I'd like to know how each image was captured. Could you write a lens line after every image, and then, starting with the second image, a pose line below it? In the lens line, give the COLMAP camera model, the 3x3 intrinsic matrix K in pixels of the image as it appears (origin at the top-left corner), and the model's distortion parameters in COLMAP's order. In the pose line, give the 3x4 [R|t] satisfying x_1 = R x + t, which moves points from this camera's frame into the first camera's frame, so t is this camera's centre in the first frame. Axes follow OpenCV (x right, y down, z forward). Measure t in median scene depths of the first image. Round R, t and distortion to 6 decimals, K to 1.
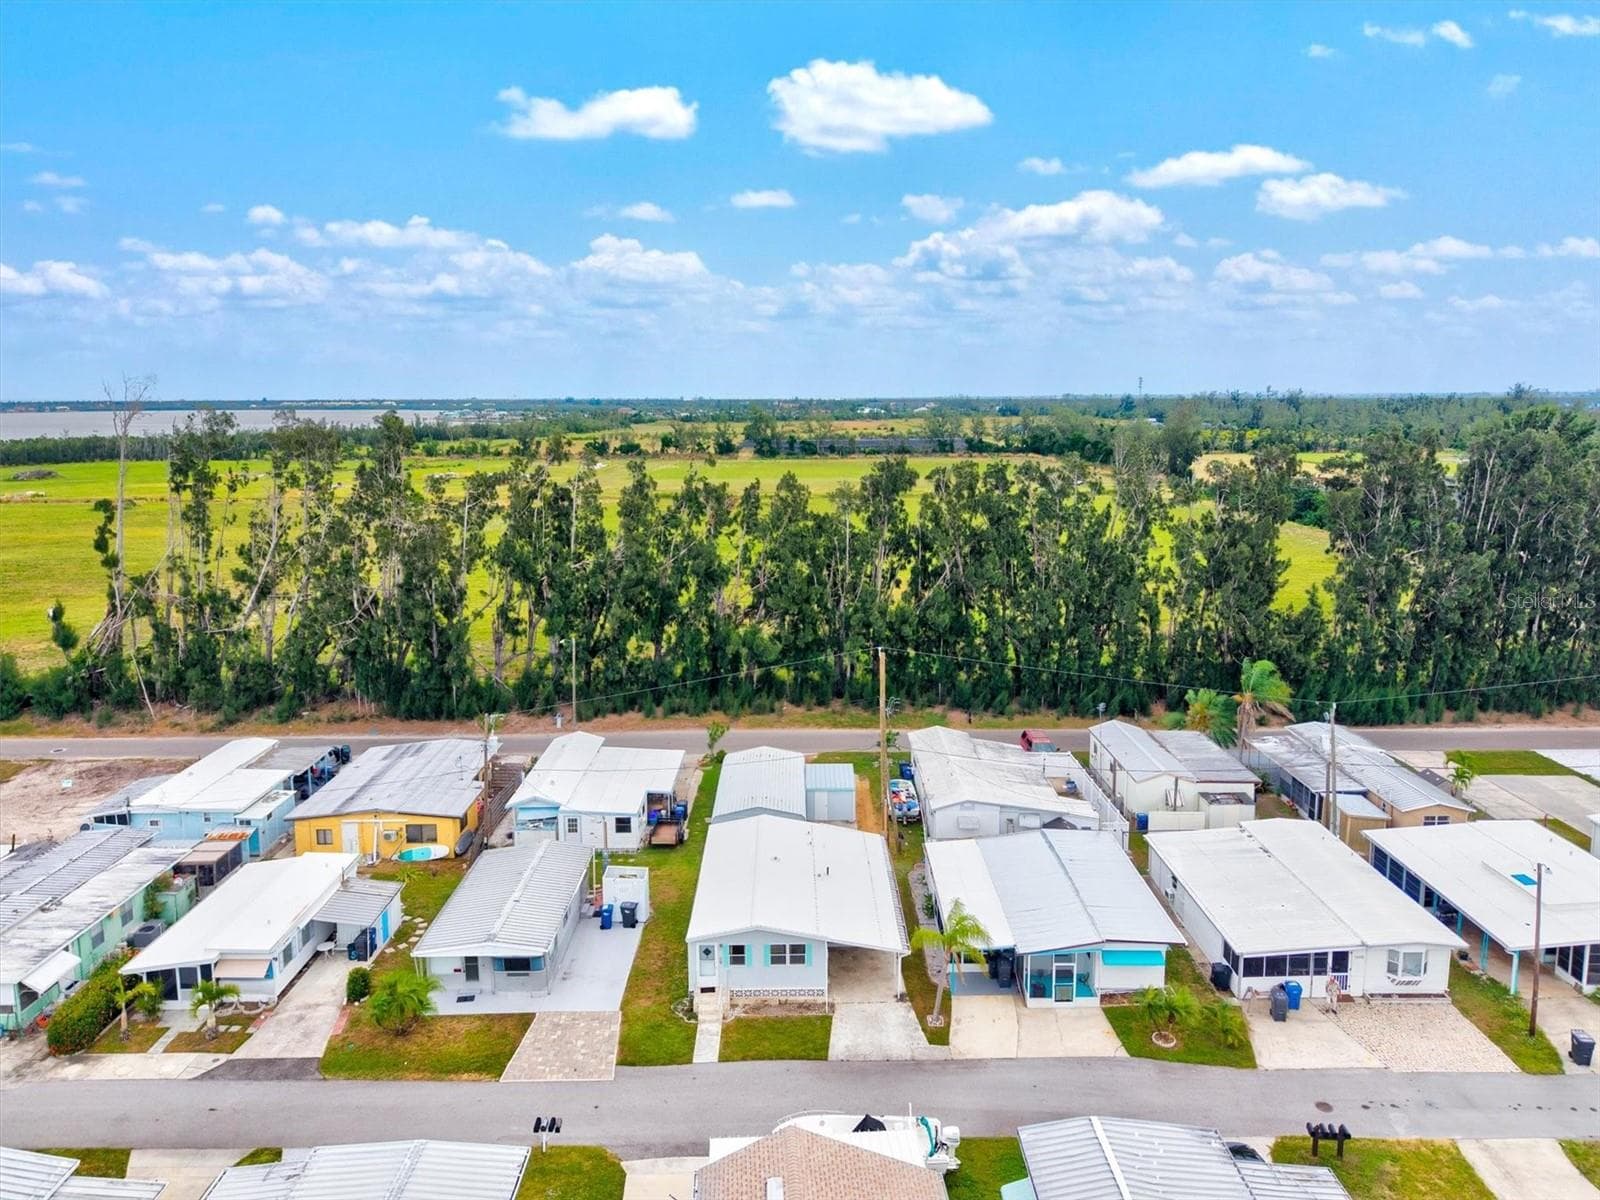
lens RADIAL K [[1039.3, 0, 800.0], [0, 1039.3, 600.0], [0, 0, 1]] dist [0.030992, 0.000150]
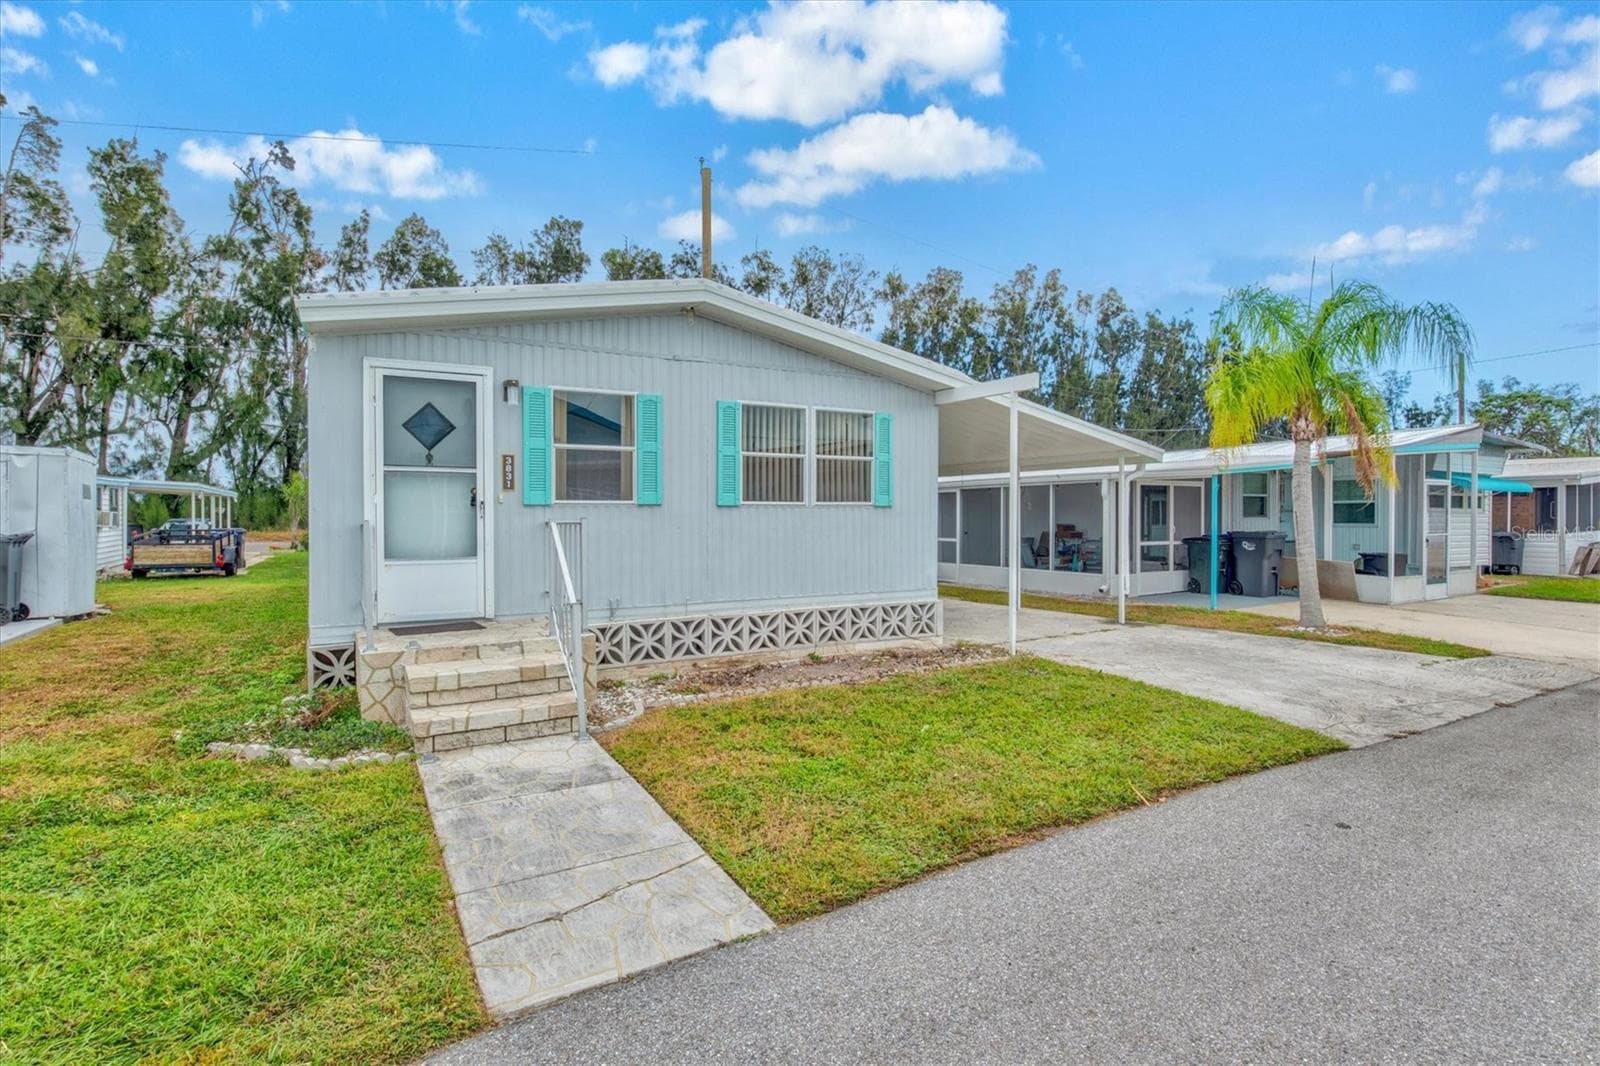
lens RADIAL K [[792.5, 0, 808.2], [0, 792.5, 522.8], [0, 0, 1]] dist [-0.021350, 0.014524]
pose [[0.862071, 0.000784, 0.506788, -0.101919], [0.081846, 0.986656, -0.140750, 0.378699], [-0.500135, 0.162815, 0.850503, 0.849326]]
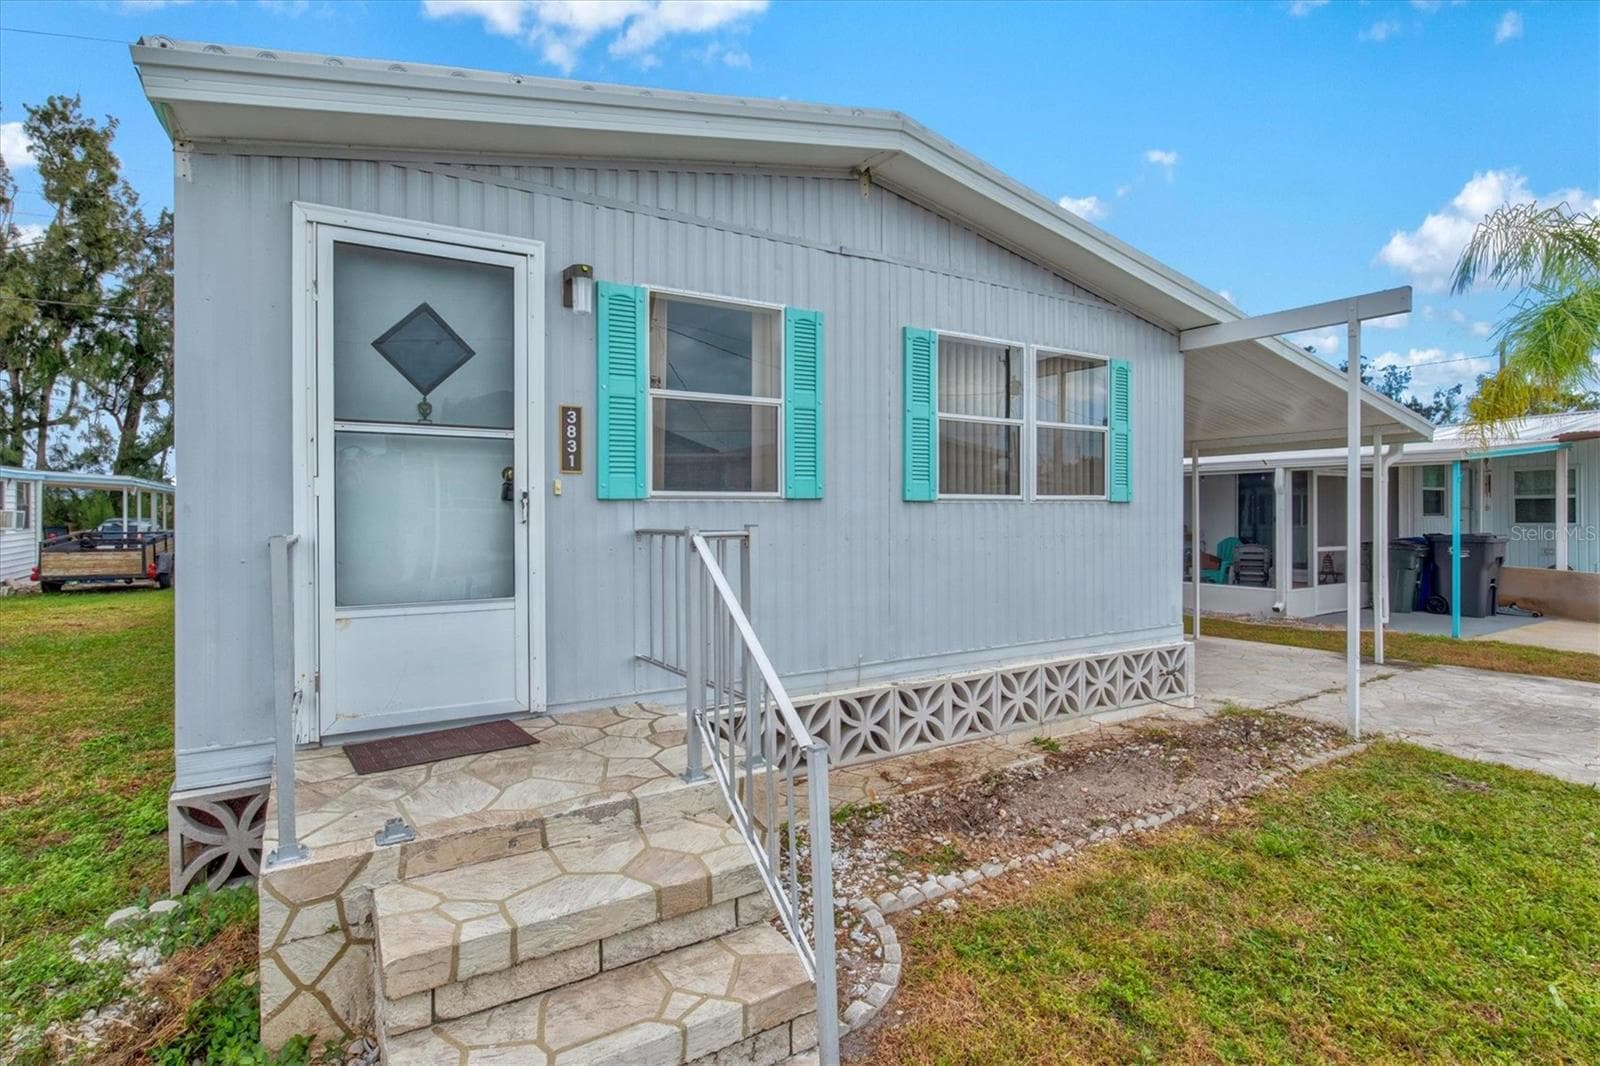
lens RADIAL K [[798.9, 0, 813.1], [0, 798.9, 513.3], [0, 0, 1]] dist [-0.021265, 0.011353]
pose [[0.849064, 0.003684, 0.528277, -0.097227], [0.087386, 0.985221, -0.147320, 0.365619], [-0.521012, 0.171249, 0.836194, 0.921532]]
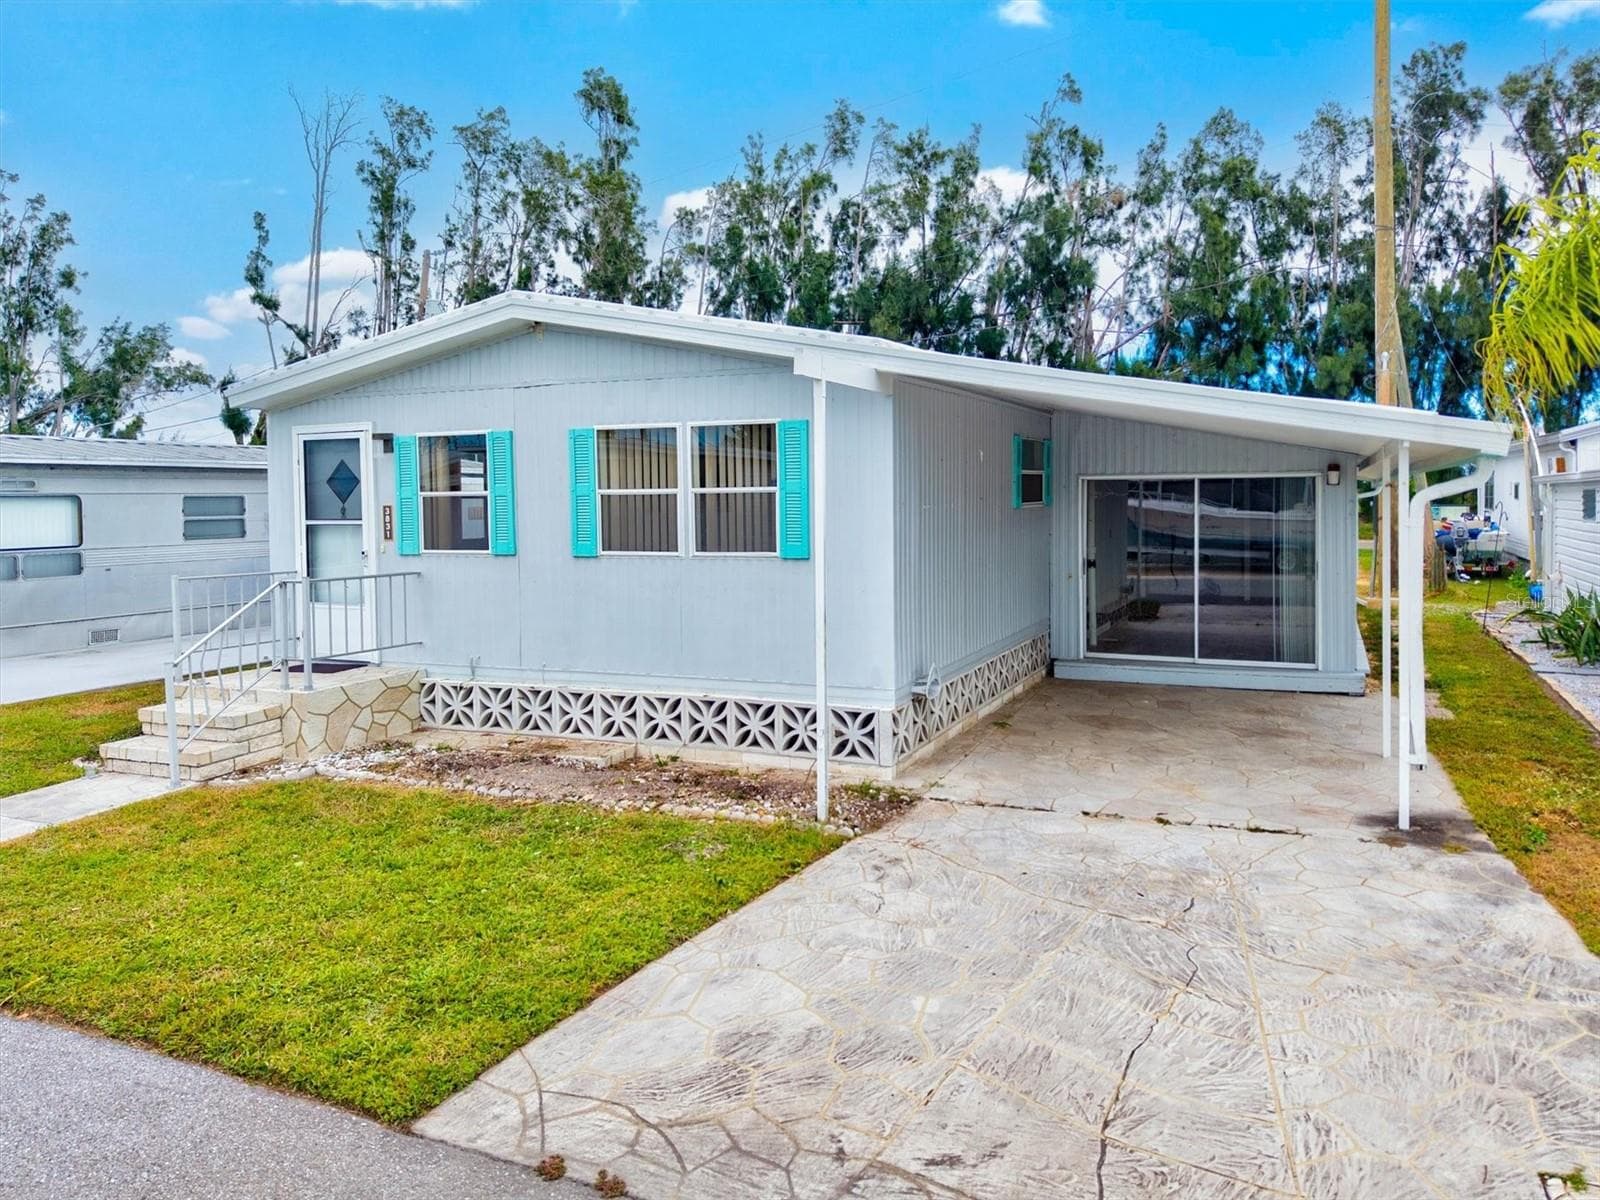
lens RADIAL K [[1092.1, 0, 868.3], [0, 1092.1, 543.5], [0, 0, 1]] dist [0.034415, -0.031351]
pose [[0.923906, 0.011503, -0.382447, 0.085509], [-0.060742, 0.991282, -0.116924, 0.367025], [0.377767, 0.131258, 0.916550, 0.845236]]
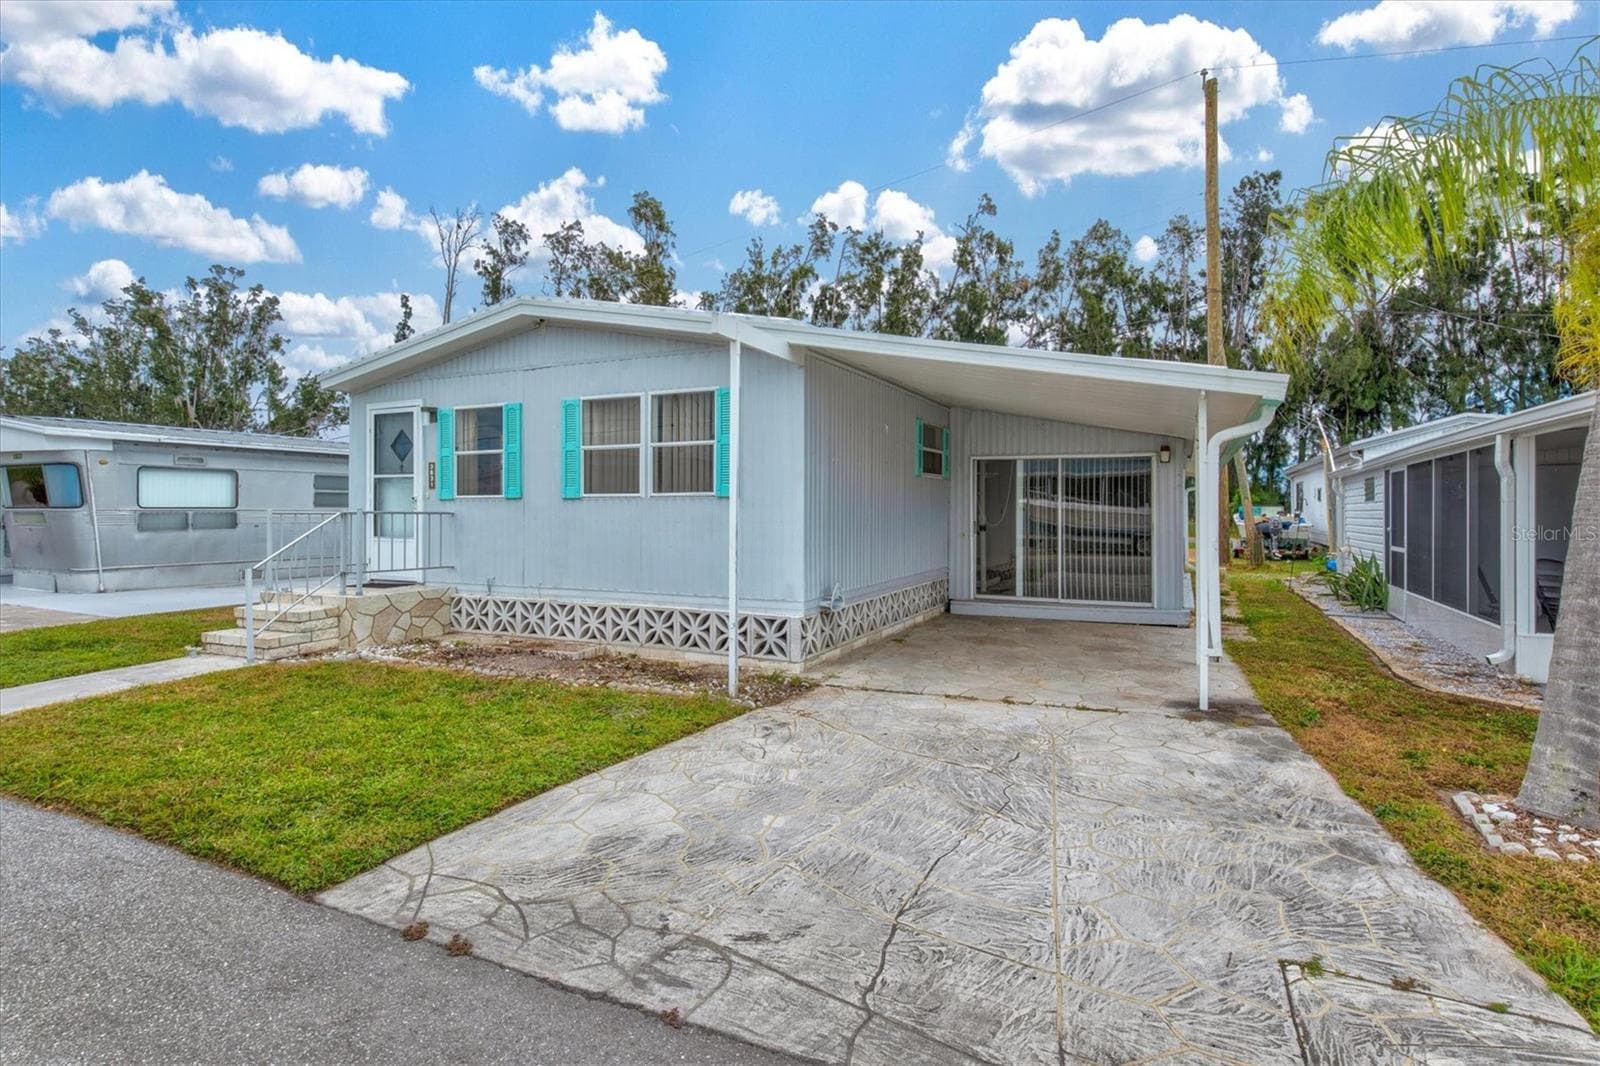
lens RADIAL K [[805.0, 0, 813.3], [0, 805.0, 515.1], [0, 0, 1]] dist [-0.018234, 0.013748]
pose [[0.908498, 0.010315, -0.417761, 0.092024], [-0.080199, 0.985416, -0.150077, 0.376320], [0.410120, 0.169849, 0.896076, 0.862145]]
